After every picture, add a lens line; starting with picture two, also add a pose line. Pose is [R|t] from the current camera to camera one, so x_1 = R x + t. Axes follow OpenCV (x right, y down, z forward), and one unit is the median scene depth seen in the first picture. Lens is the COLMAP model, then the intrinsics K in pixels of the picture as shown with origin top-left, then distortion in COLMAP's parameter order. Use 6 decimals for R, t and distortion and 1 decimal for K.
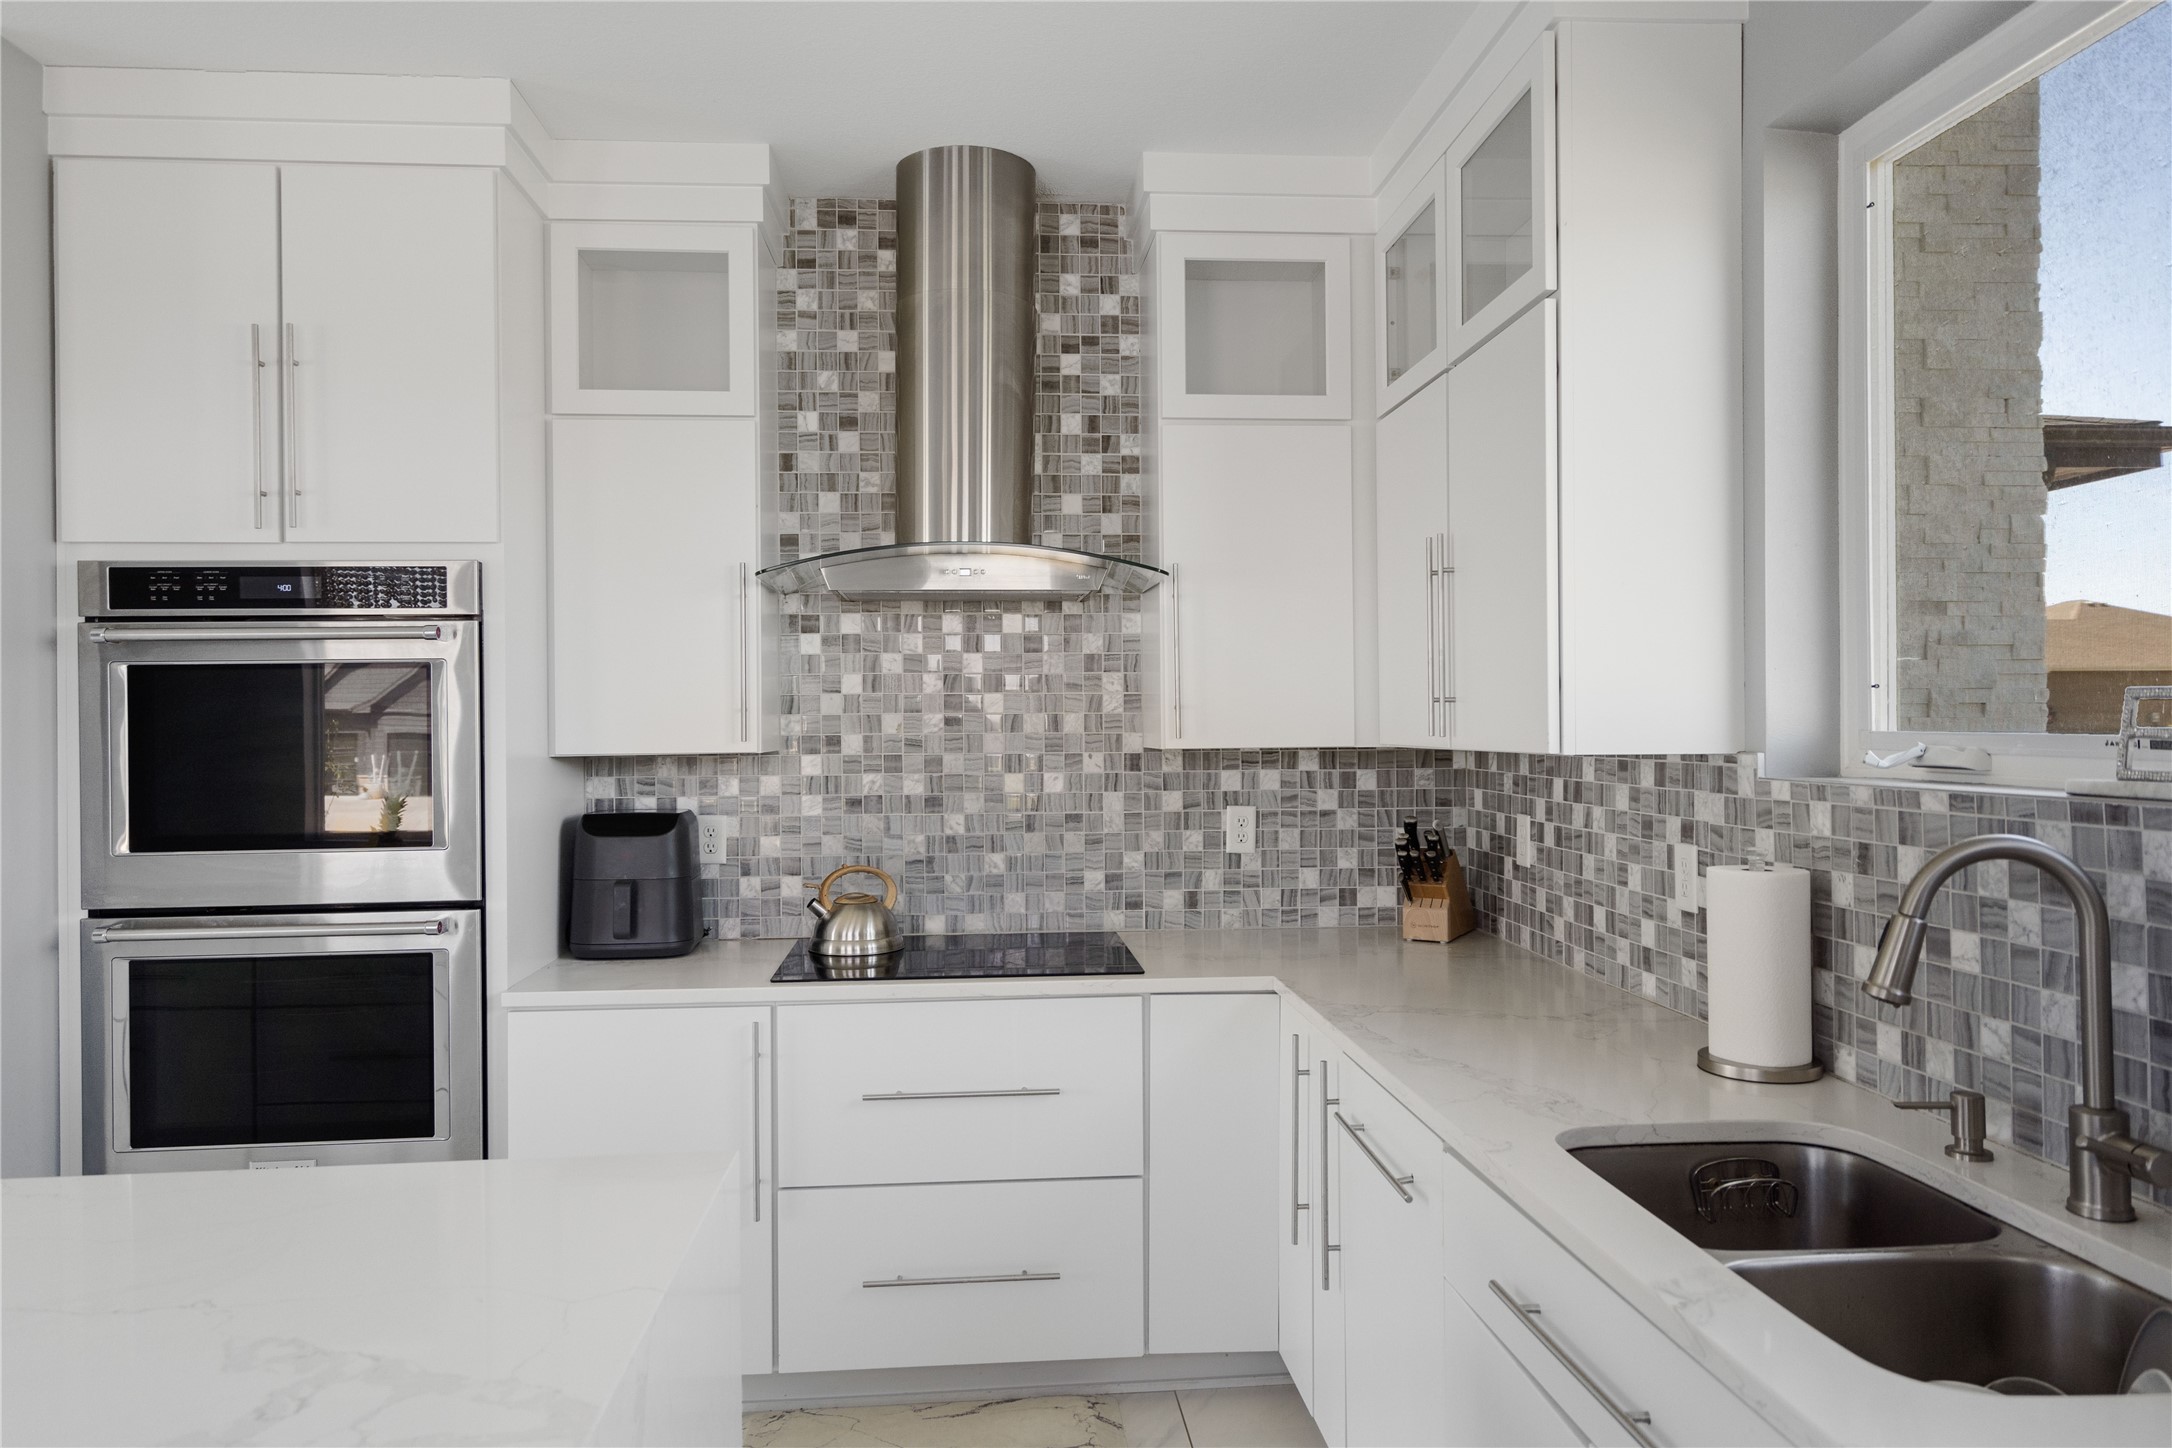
lens RADIAL K [[1396.7, 0, 1088.4], [0, 1396.7, 712.2], [0, 0, 1]] dist [-0.007419, -0.002302]
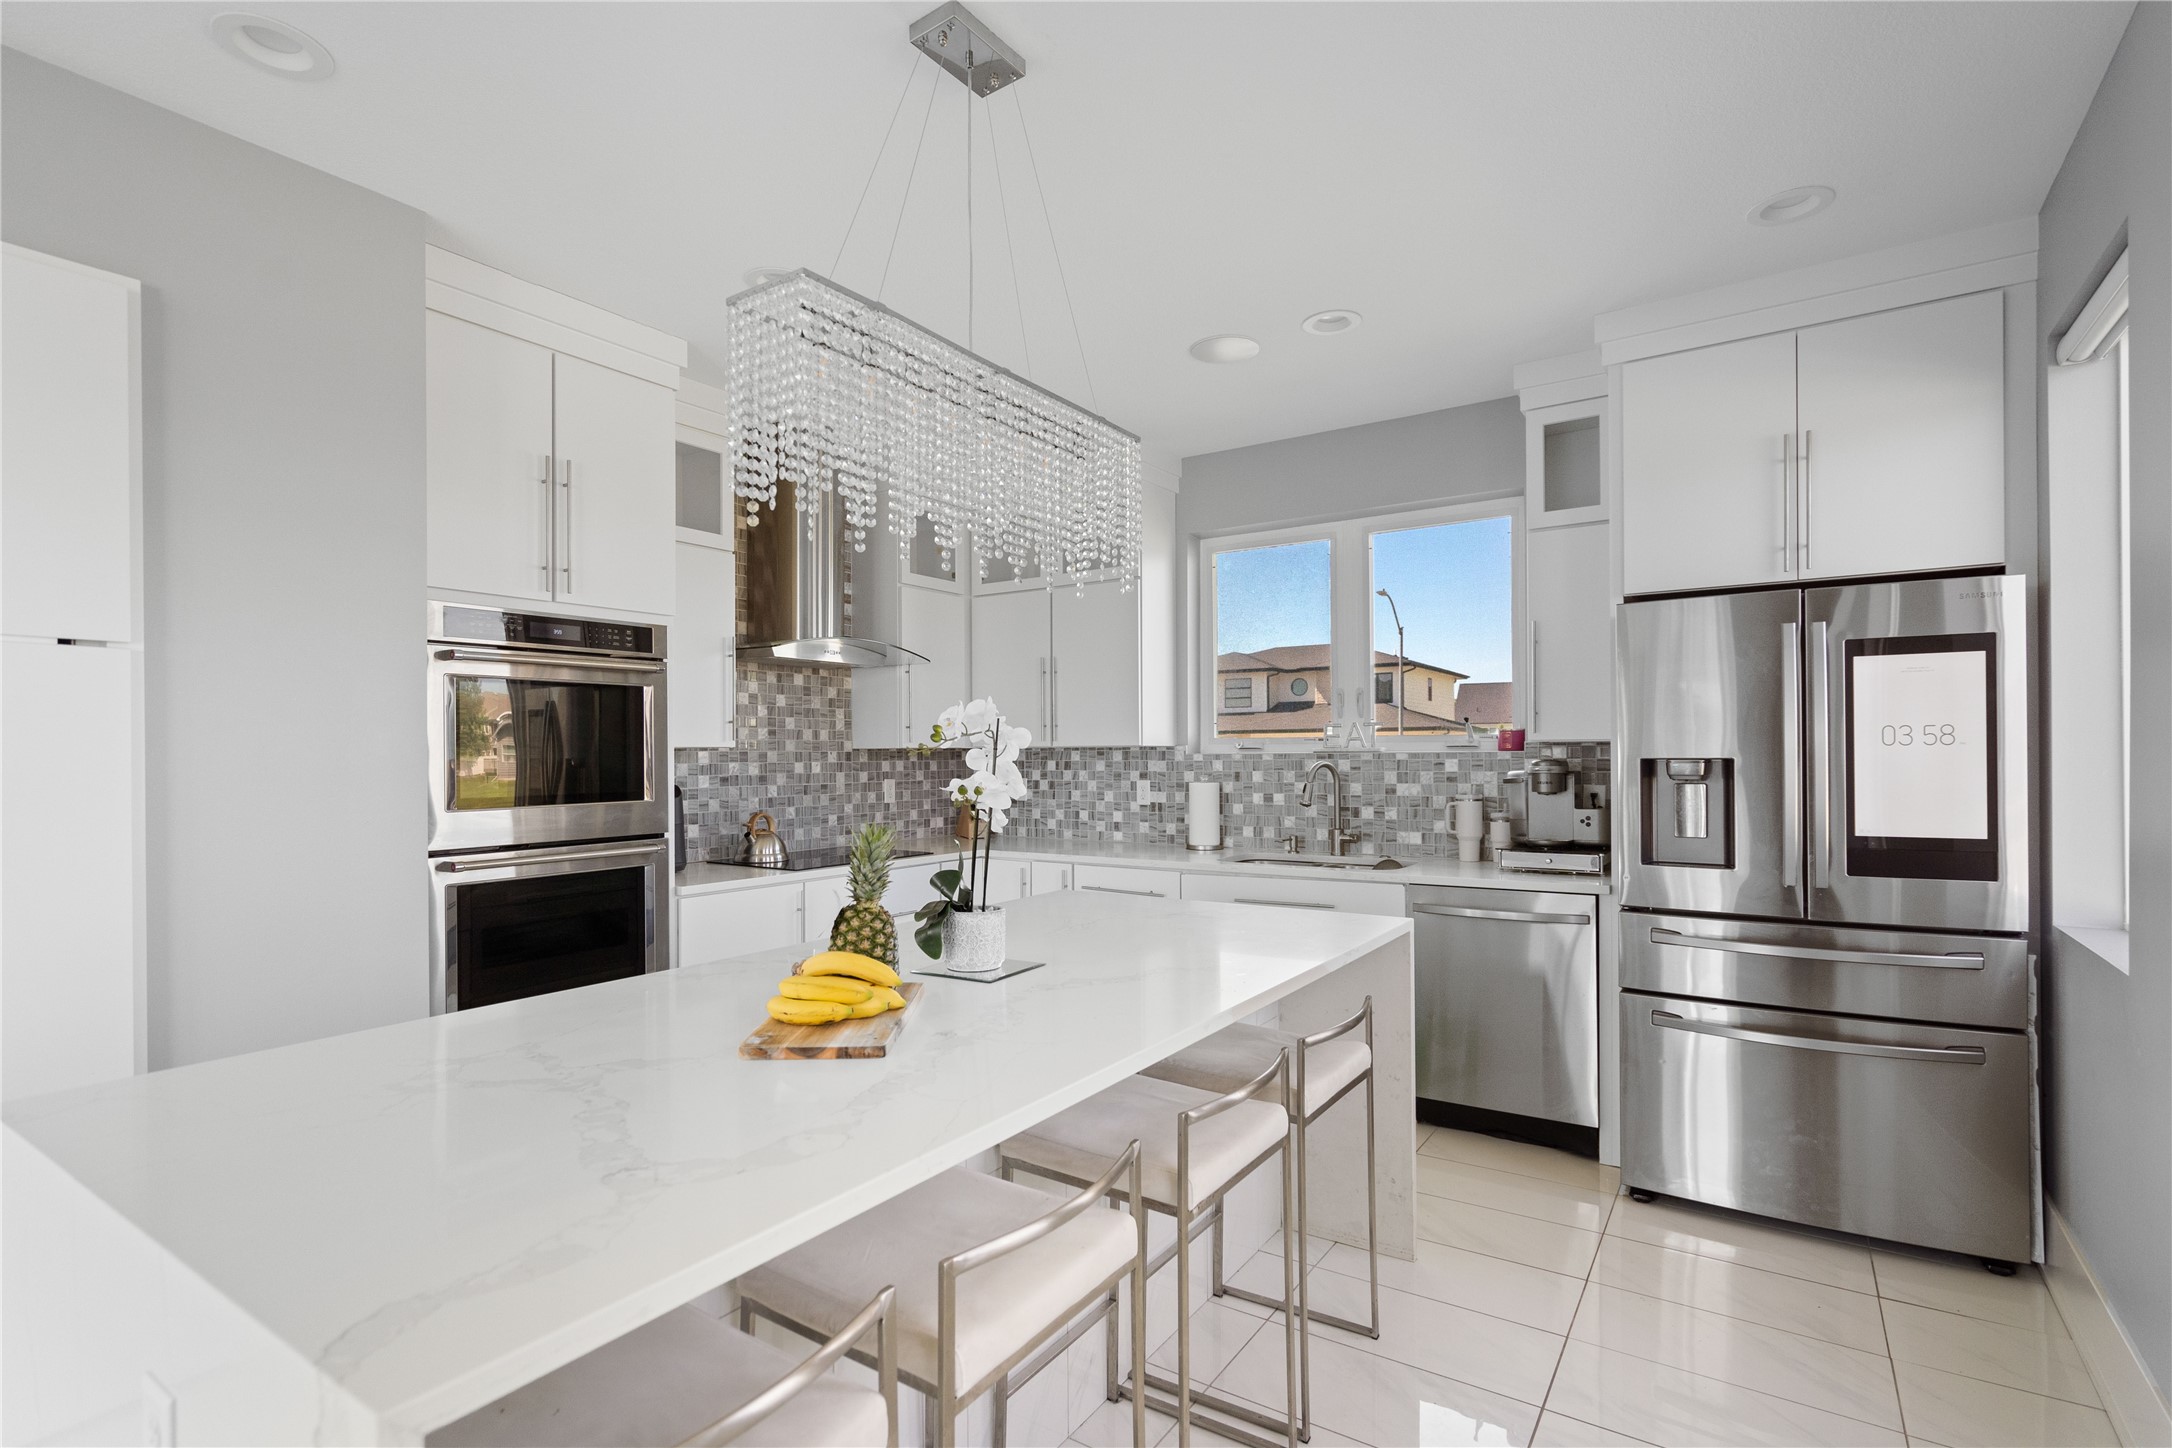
lens RADIAL K [[1009.2, 0, 1085.6], [0, 1009.2, 735.6], [0, 0, 1]] dist [-0.007587, 0.002401]
pose [[0.628115, 0.018044, 0.777911, -0.925907], [-0.004626, 0.999800, -0.019456, 0.036402], [-0.778107, 0.008622, 0.628073, -0.119205]]
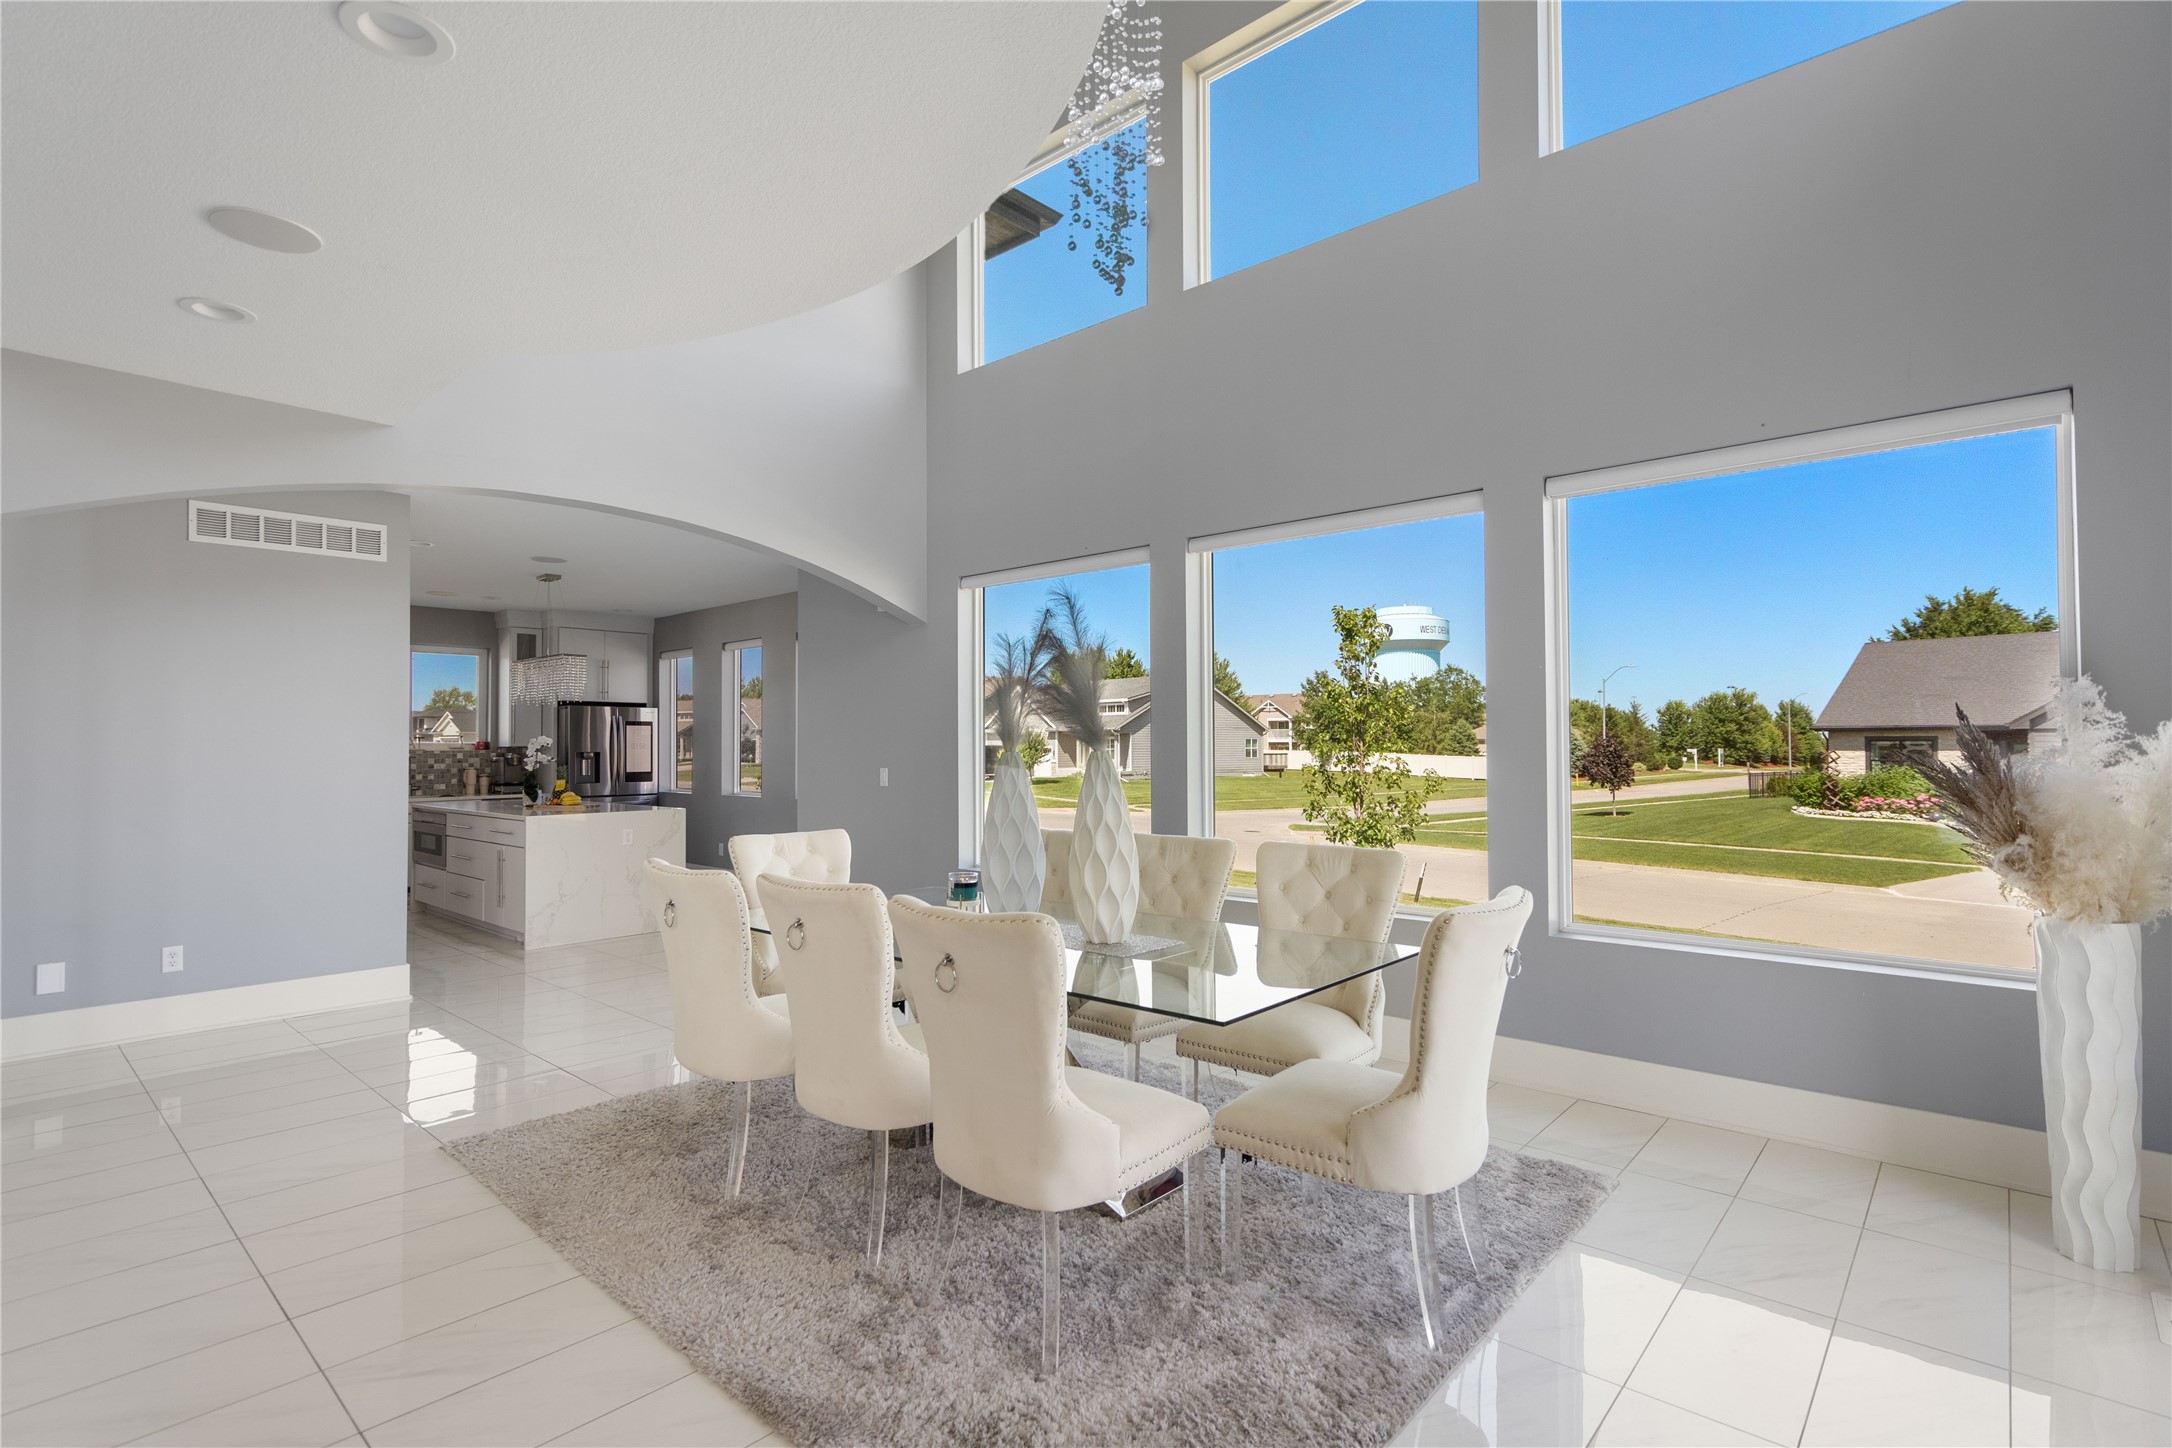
lens RADIAL K [[1009.2, 0, 1089.0], [0, 1009.2, 705.3], [0, 0, 1]] dist [-0.007587, 0.002401]
pose [[-0.681651, 0.041740, 0.730486, -3.302150], [0.006235, 0.998667, -0.051246, 0.062876], [-0.731651, -0.030378, -0.681002, 1.043523]]
